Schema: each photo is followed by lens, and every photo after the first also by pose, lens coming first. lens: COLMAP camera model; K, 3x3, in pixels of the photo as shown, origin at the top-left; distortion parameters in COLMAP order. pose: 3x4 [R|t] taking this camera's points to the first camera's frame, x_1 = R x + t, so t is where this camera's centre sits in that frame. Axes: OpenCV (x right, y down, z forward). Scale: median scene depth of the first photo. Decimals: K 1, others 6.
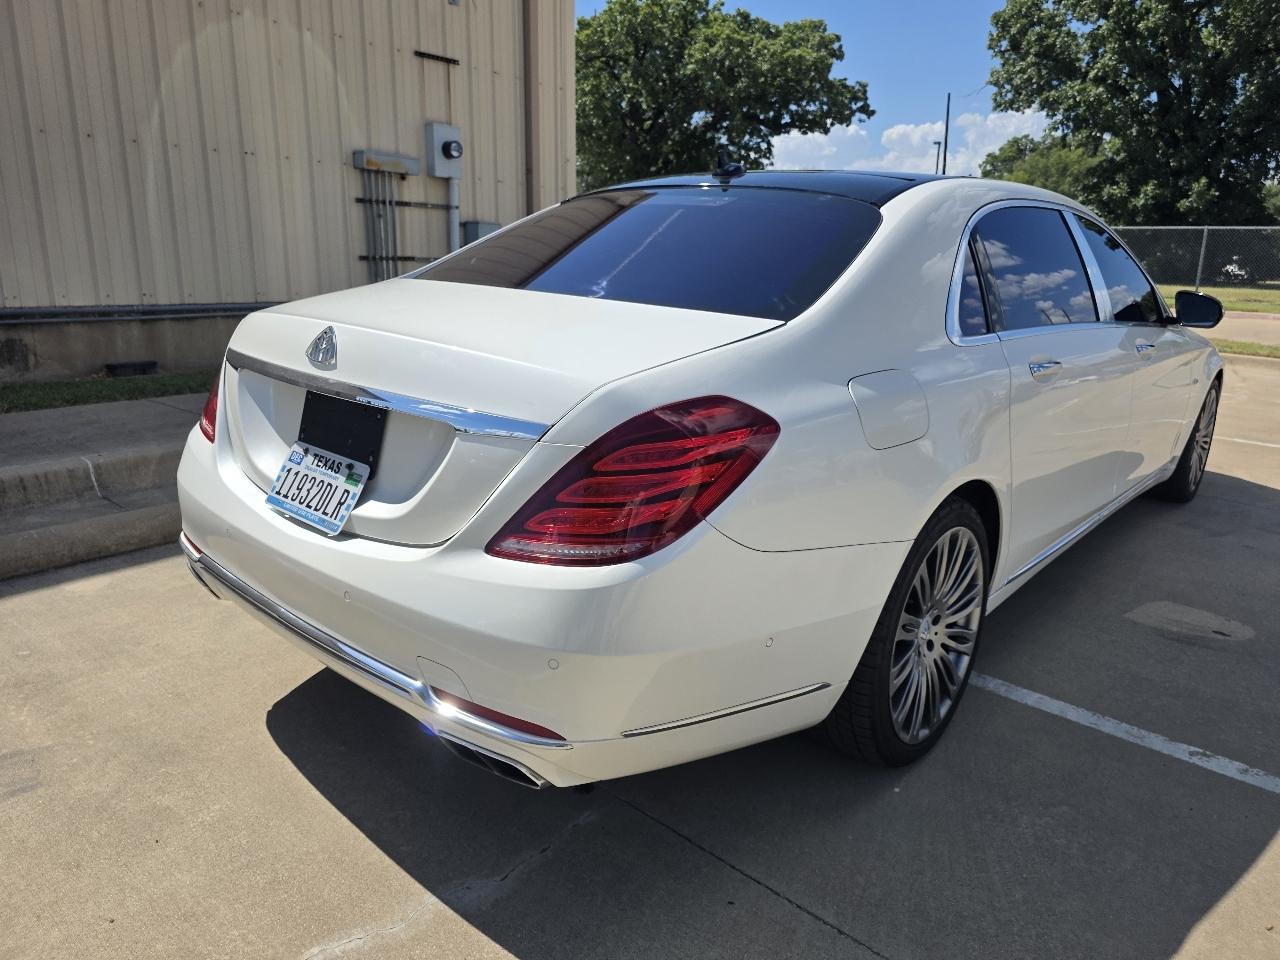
lens RADIAL K [[870.4, 0, 654.0], [0, 870.4, 479.1], [0, 0, 1]] dist [0.039548, -0.036819]
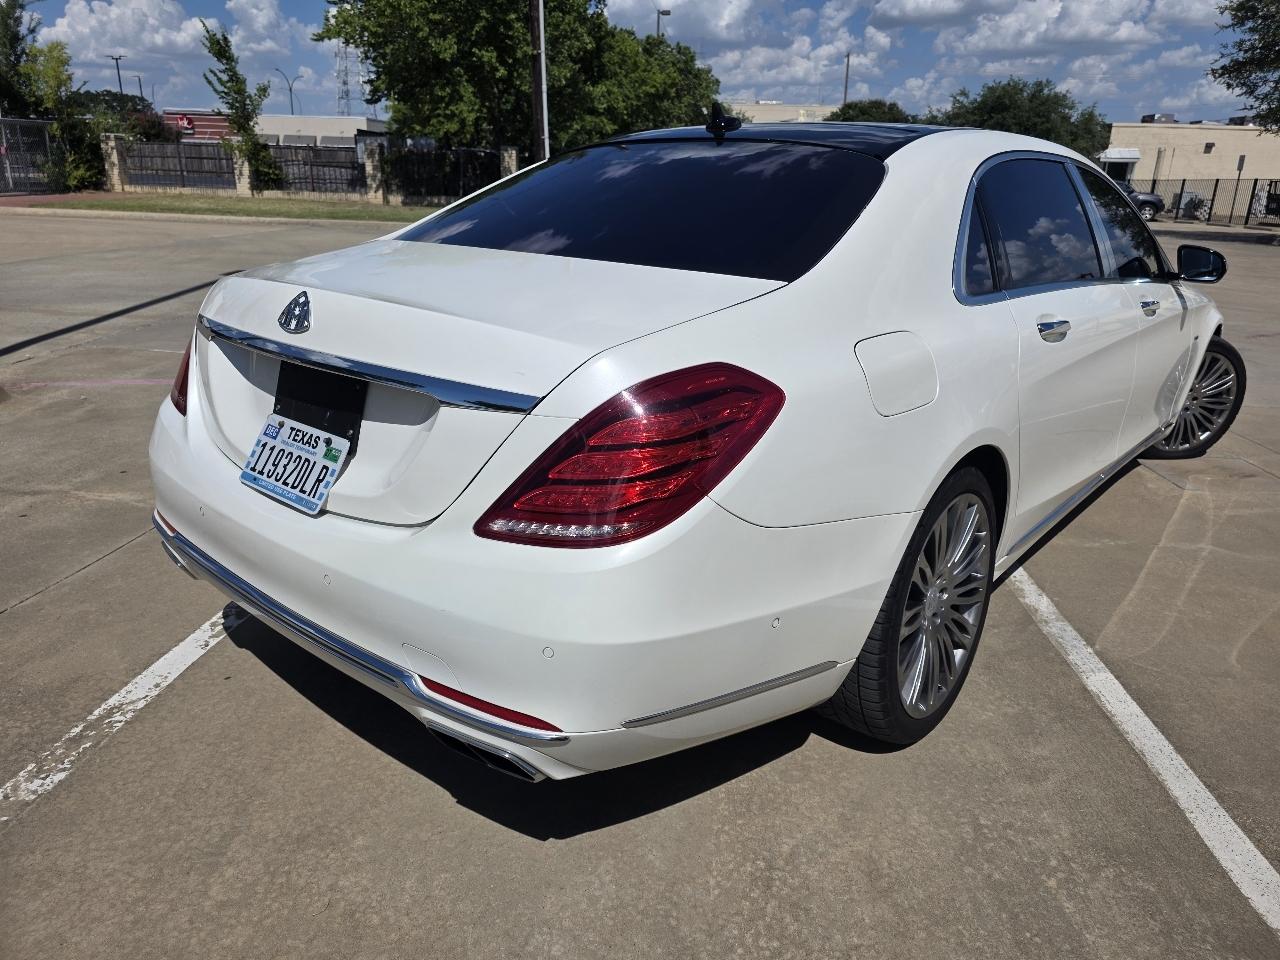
lens RADIAL K [[870.4, 0, 654.2], [0, 870.4, 465.7], [0, 0, 1]] dist [0.039548, -0.036819]
pose [[0.999839, -0.011972, 0.013360, -0.007719], [0.011537, 0.999416, 0.032175, -0.011836], [-0.013737, -0.032016, 0.999393, 0.042725]]
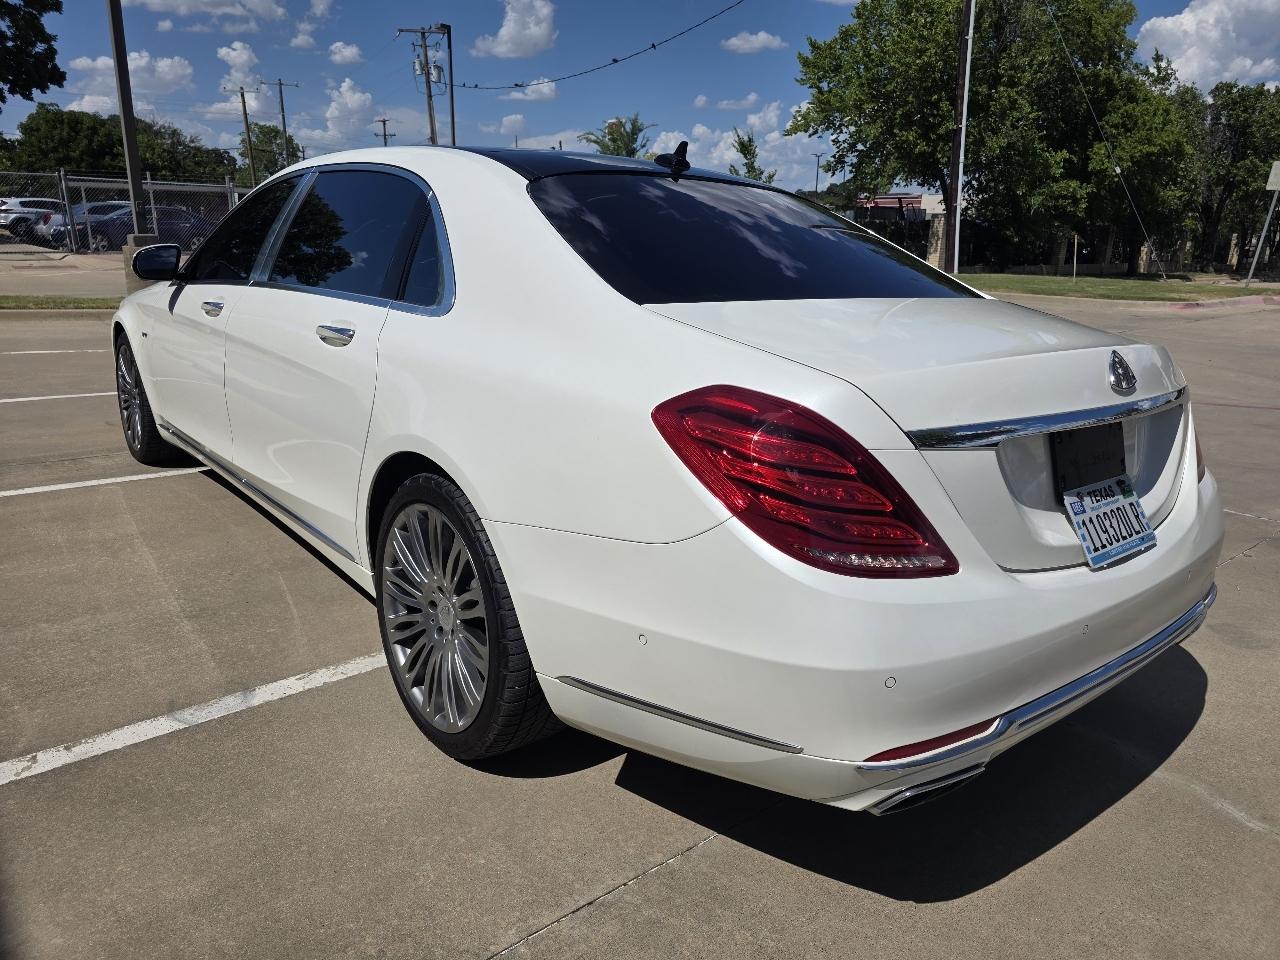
lens RADIAL K [[870.4, 0, 637.9], [0, 870.4, 482.0], [0, 0, 1]] dist [0.039548, -0.036819]
pose [[0.169523, -0.293827, 0.940706, -1.162845], [0.230285, 0.939907, 0.252079, -0.333134], [-0.958244, 0.173897, 0.227000, 1.081365]]
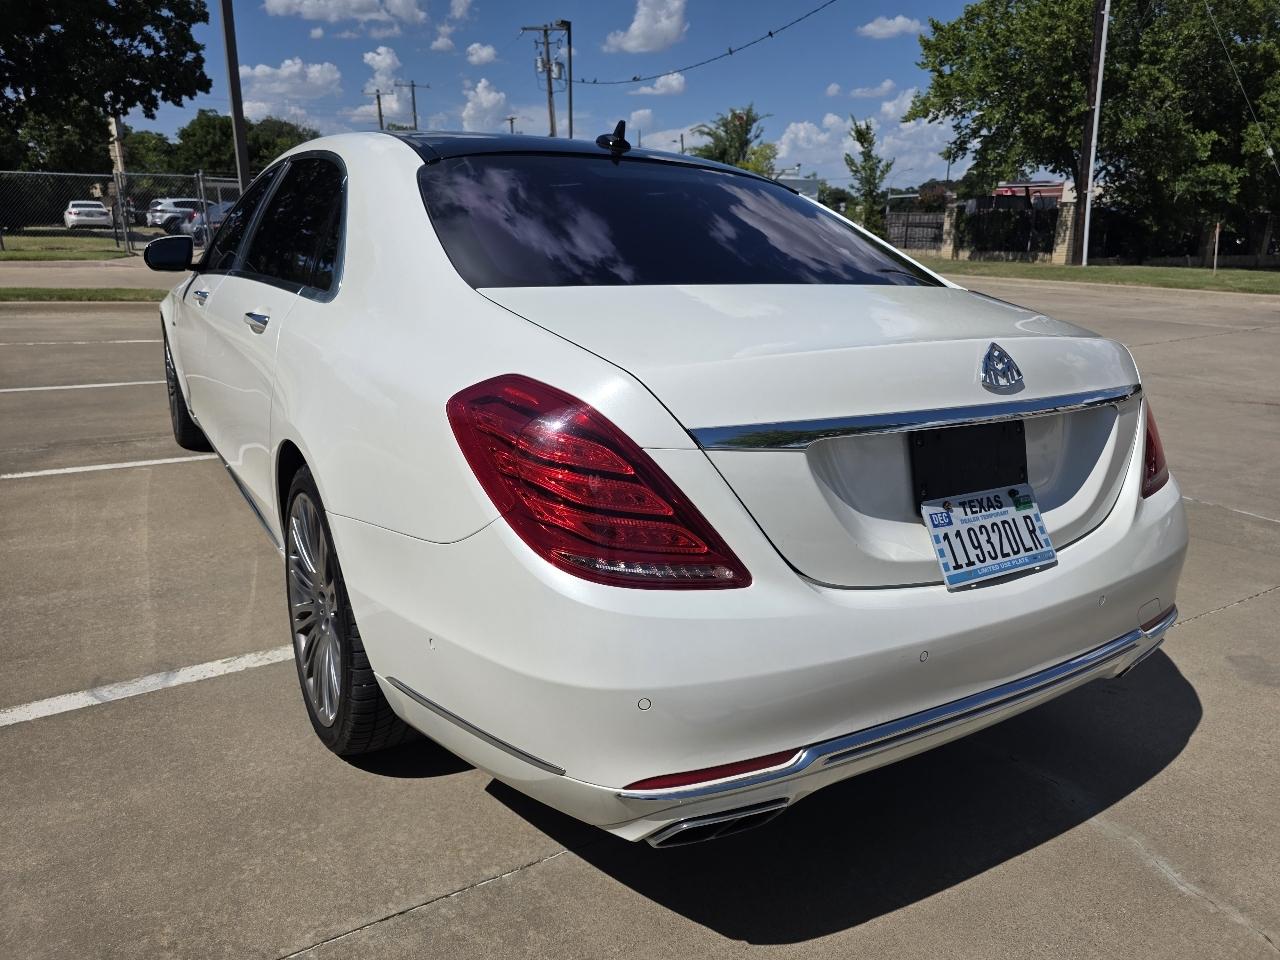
lens RADIAL K [[870.4, 0, 644.1], [0, 870.4, 489.0], [0, 0, 1]] dist [0.039548, -0.036819]
pose [[0.296147, -0.299387, 0.907009, -1.058328], [0.234535, 0.943326, 0.234797, -0.264398], [-0.925900, 0.143191, 0.349579, 0.857749]]
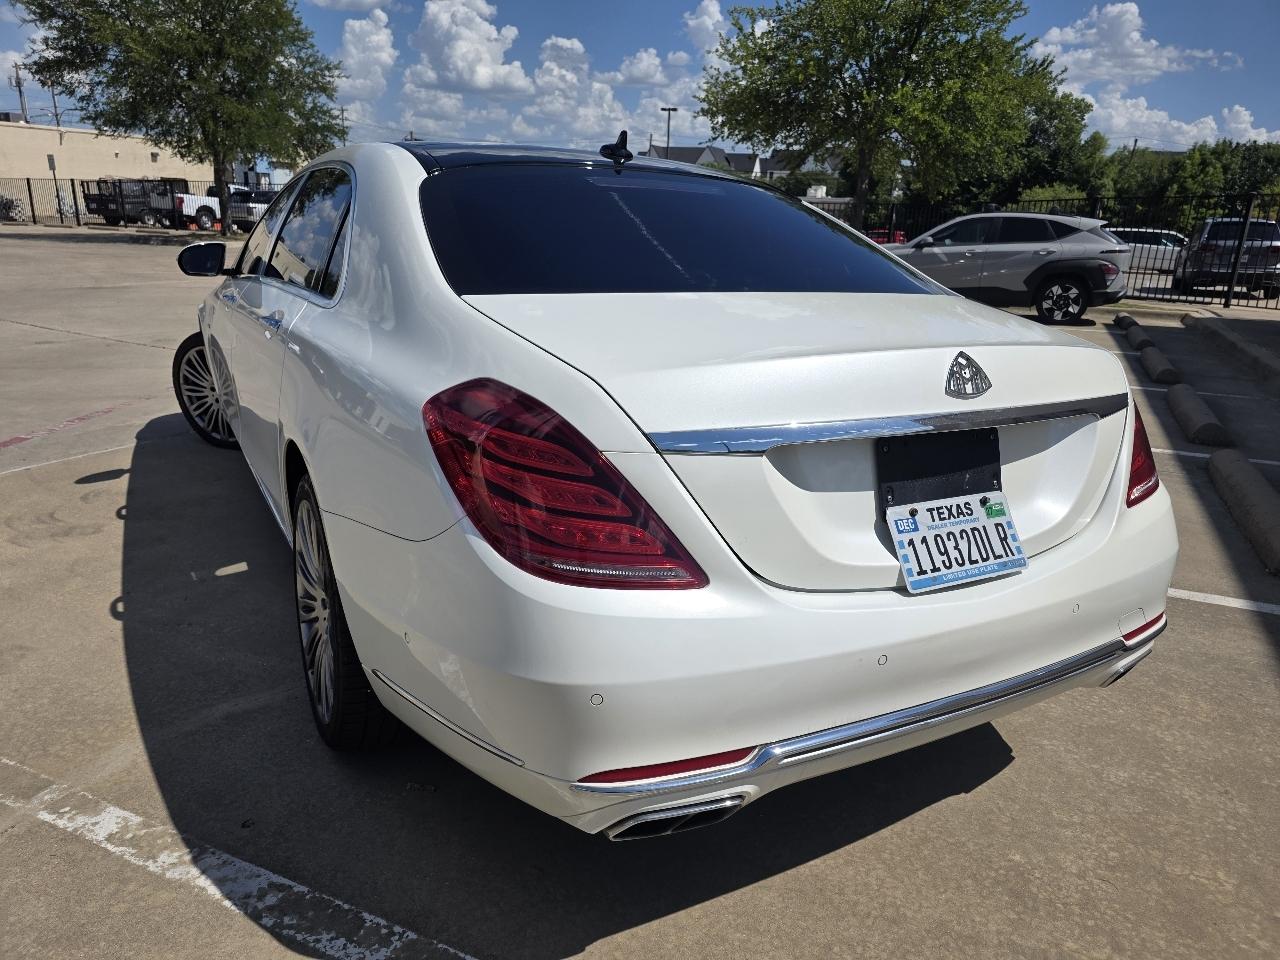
lens RADIAL K [[870.4, 0, 644.0], [0, 870.4, 486.2], [0, 0, 1]] dist [0.039548, -0.036819]
pose [[0.343258, -0.289273, 0.893585, -1.057647], [0.233407, 0.947818, 0.217170, -0.255157], [-0.909777, 0.134024, 0.392865, 0.797096]]
